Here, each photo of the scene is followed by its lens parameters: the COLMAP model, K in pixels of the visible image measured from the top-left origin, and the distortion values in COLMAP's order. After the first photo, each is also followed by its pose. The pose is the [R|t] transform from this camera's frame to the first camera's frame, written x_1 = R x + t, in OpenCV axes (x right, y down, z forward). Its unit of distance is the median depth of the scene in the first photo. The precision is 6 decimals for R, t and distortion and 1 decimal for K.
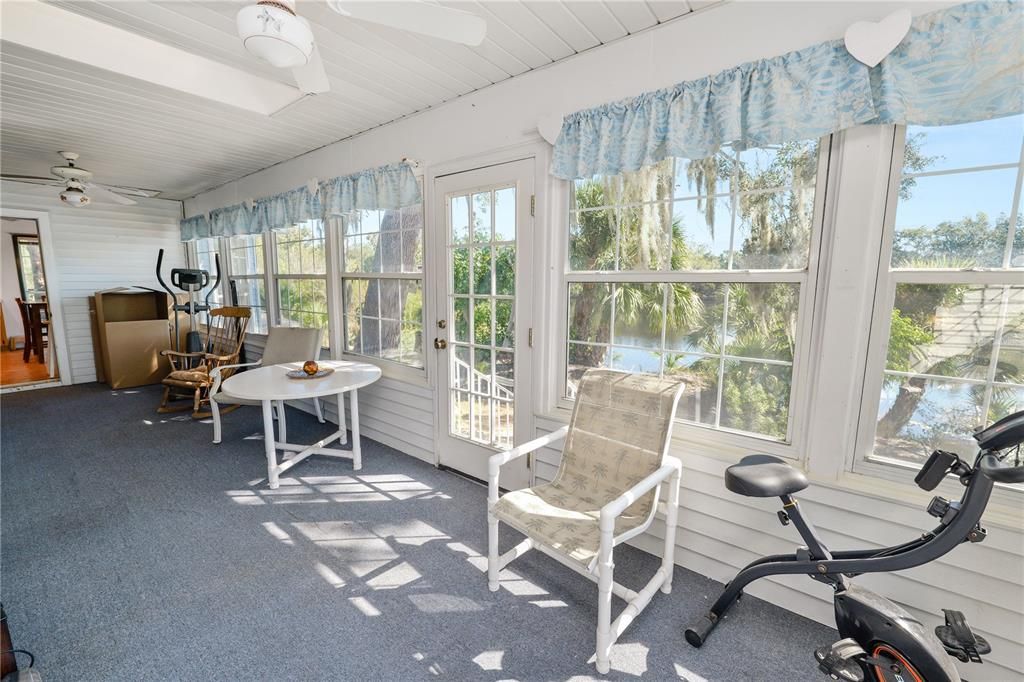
lens RADIAL K [[443.4, 0, 514.6], [0, 443.4, 346.2], [0, 0, 1]] dist [0.000721, 0.000032]
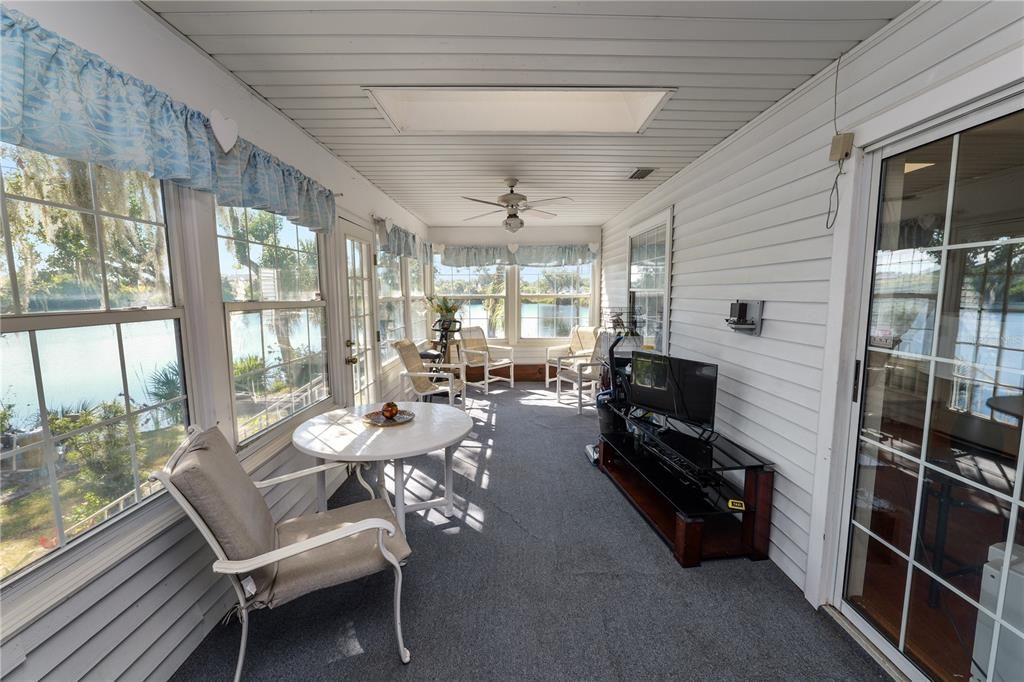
lens RADIAL K [[443.4, 0, 514.6], [0, 443.4, 346.2], [0, 0, 1]] dist [0.000721, 0.000032]
pose [[-0.651700, -0.097524, 0.752181, -1.641519], [0.102612, 0.971246, 0.214831, -0.310199], [-0.751504, 0.217188, -0.622953, 1.729364]]
